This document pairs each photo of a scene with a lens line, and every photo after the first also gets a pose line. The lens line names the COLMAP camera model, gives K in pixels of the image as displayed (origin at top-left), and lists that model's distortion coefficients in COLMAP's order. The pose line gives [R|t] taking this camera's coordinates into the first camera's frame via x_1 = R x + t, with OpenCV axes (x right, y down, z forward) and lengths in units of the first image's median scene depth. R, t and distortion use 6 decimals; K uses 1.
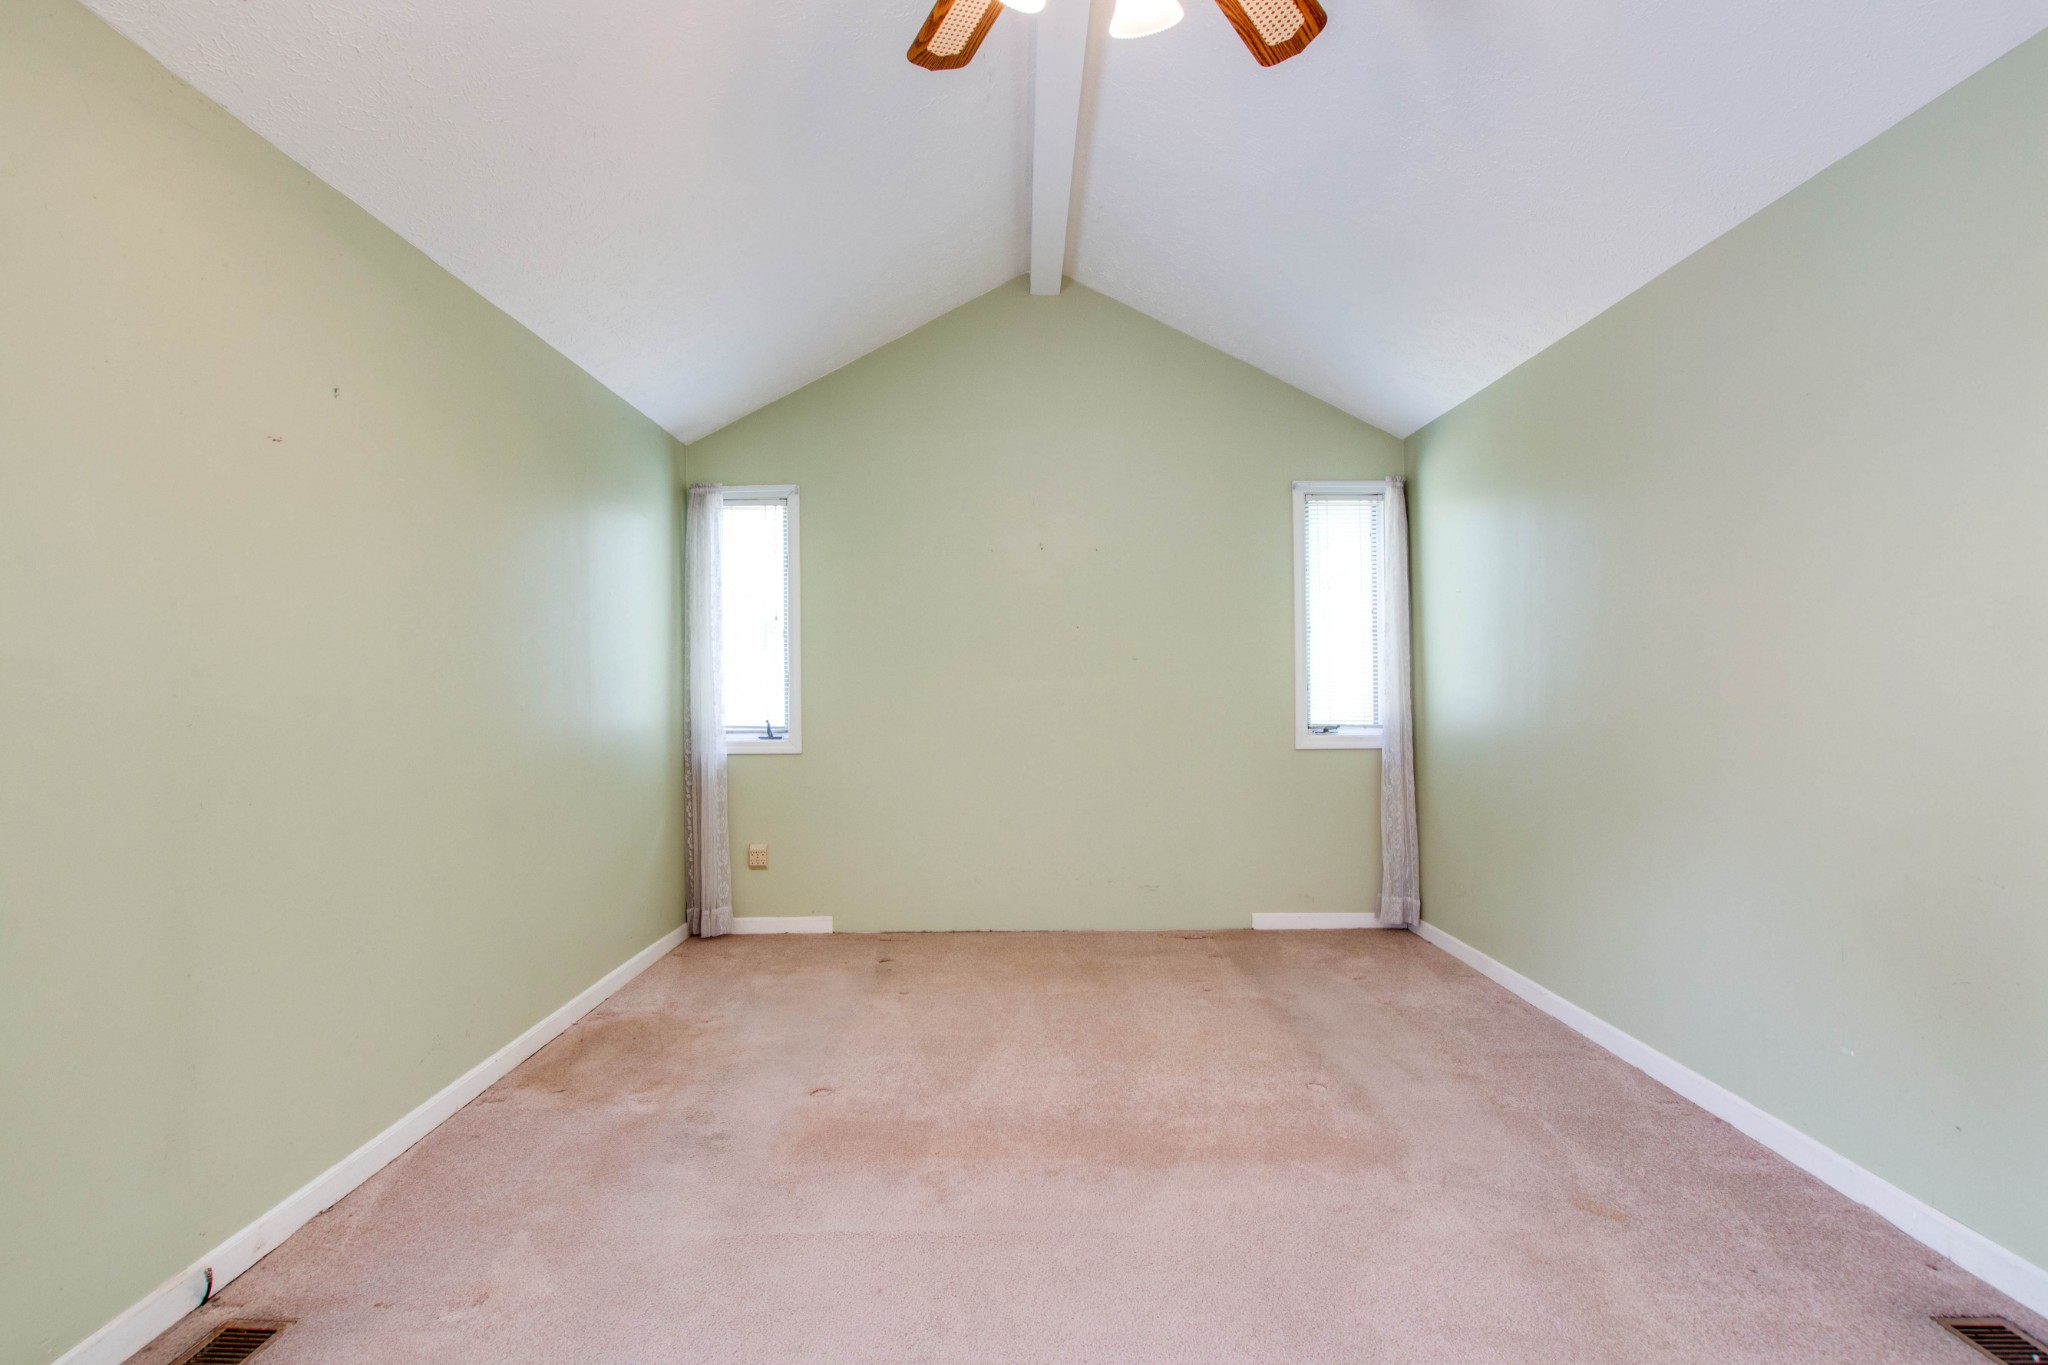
lens RADIAL K [[937.9, 0, 1015.1], [0, 937.9, 688.5], [0, 0, 1]] dist [-0.012353, 0.003437]
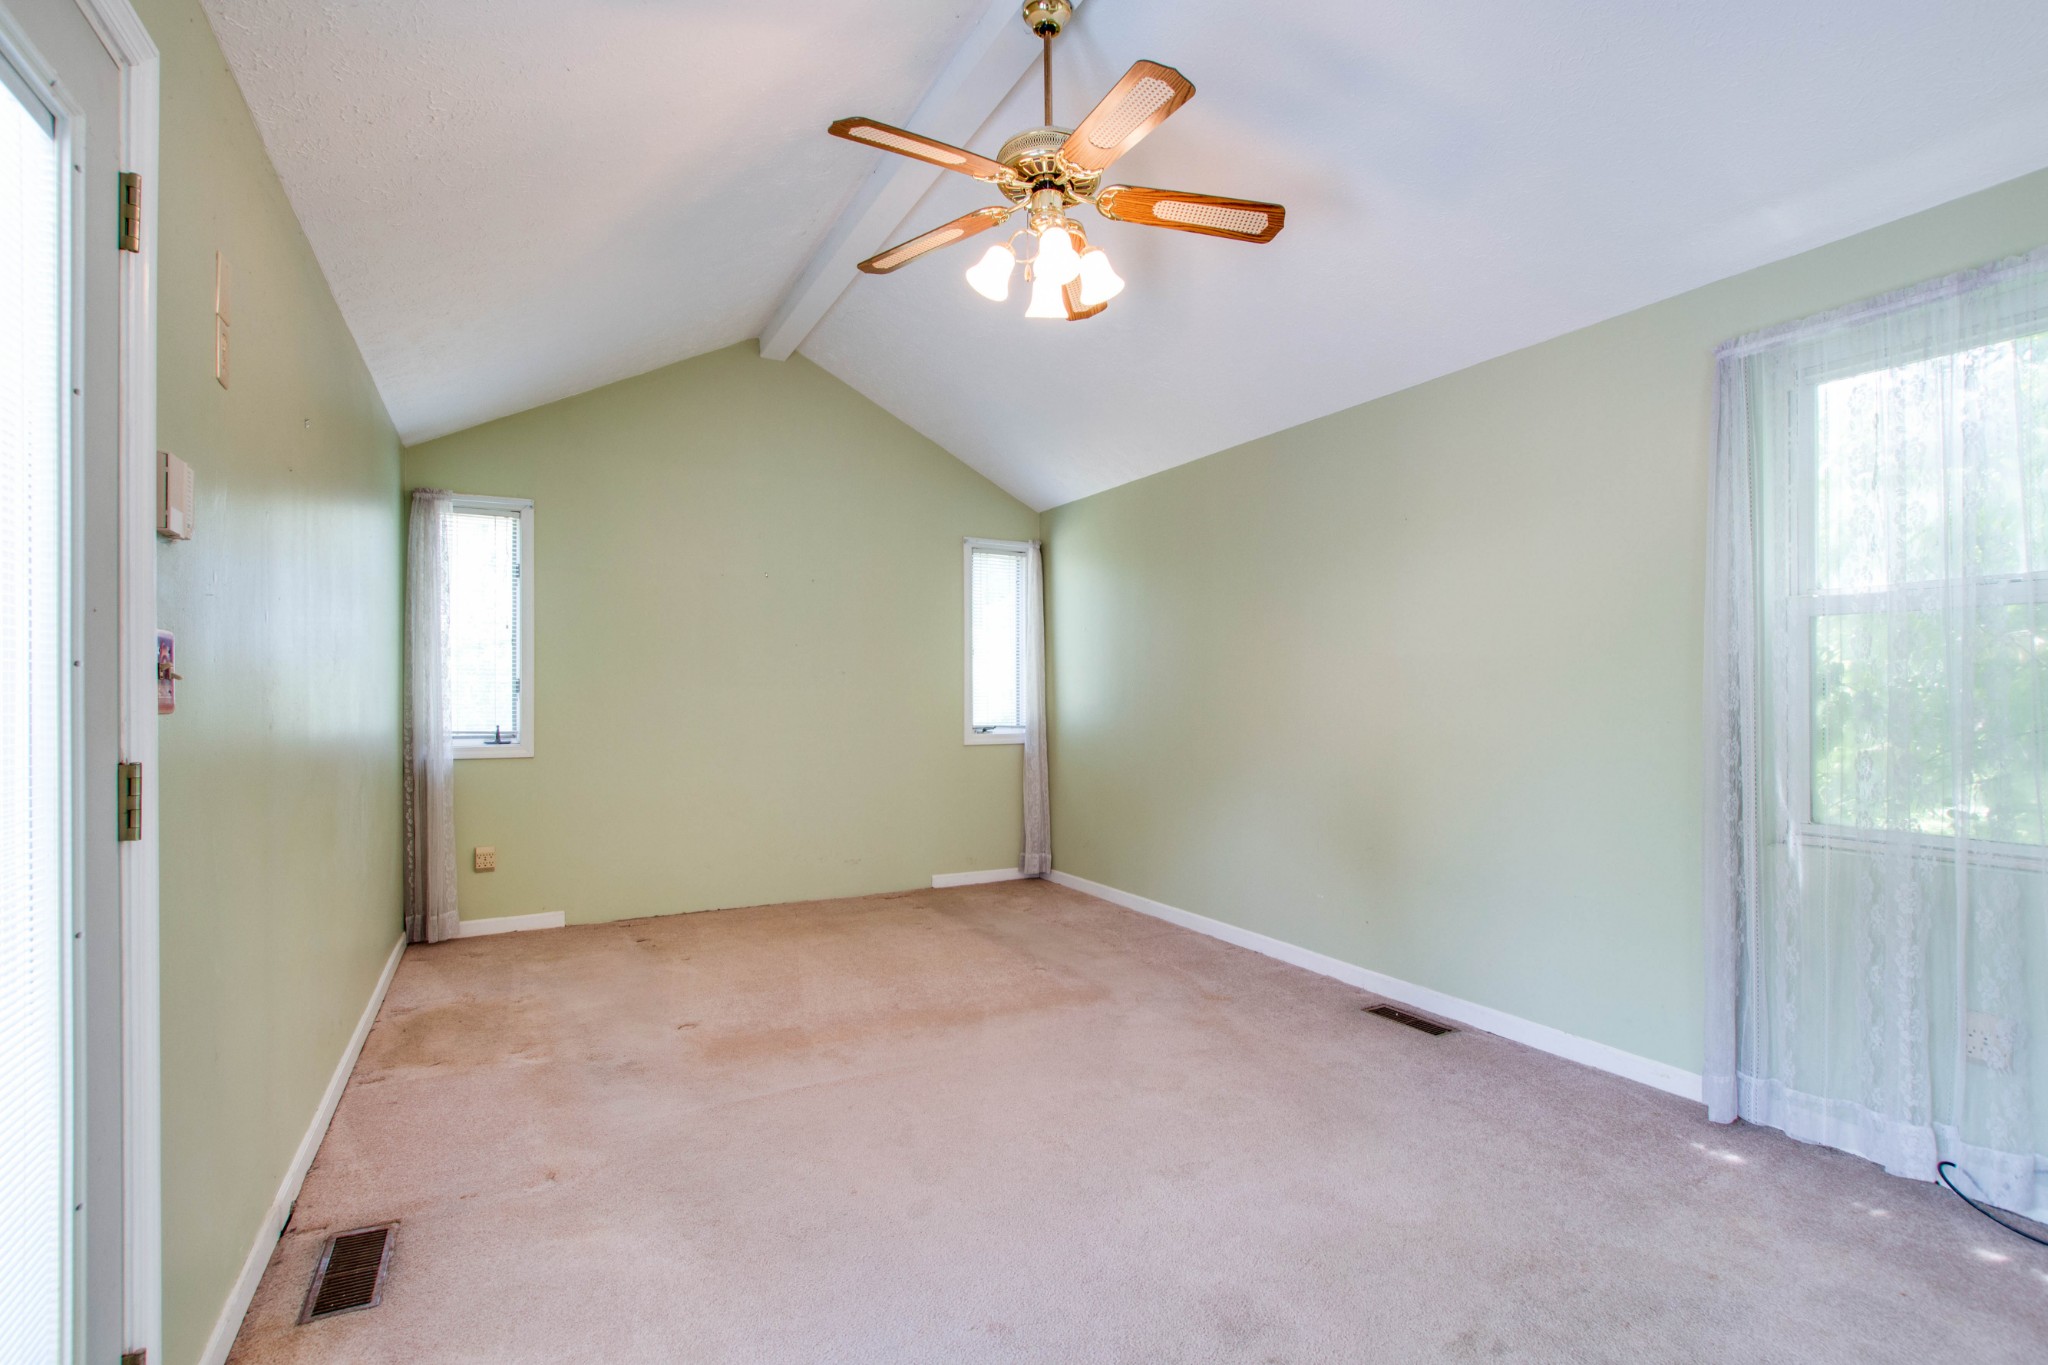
lens RADIAL K [[937.9, 0, 1019.9], [0, 937.9, 684.2], [0, 0, 1]] dist [-0.012353, 0.003437]
pose [[0.881253, 0.013506, 0.472452, -0.252275], [-0.008435, 0.999882, -0.012849, -0.003101], [-0.472569, 0.007338, 0.881263, -0.178637]]
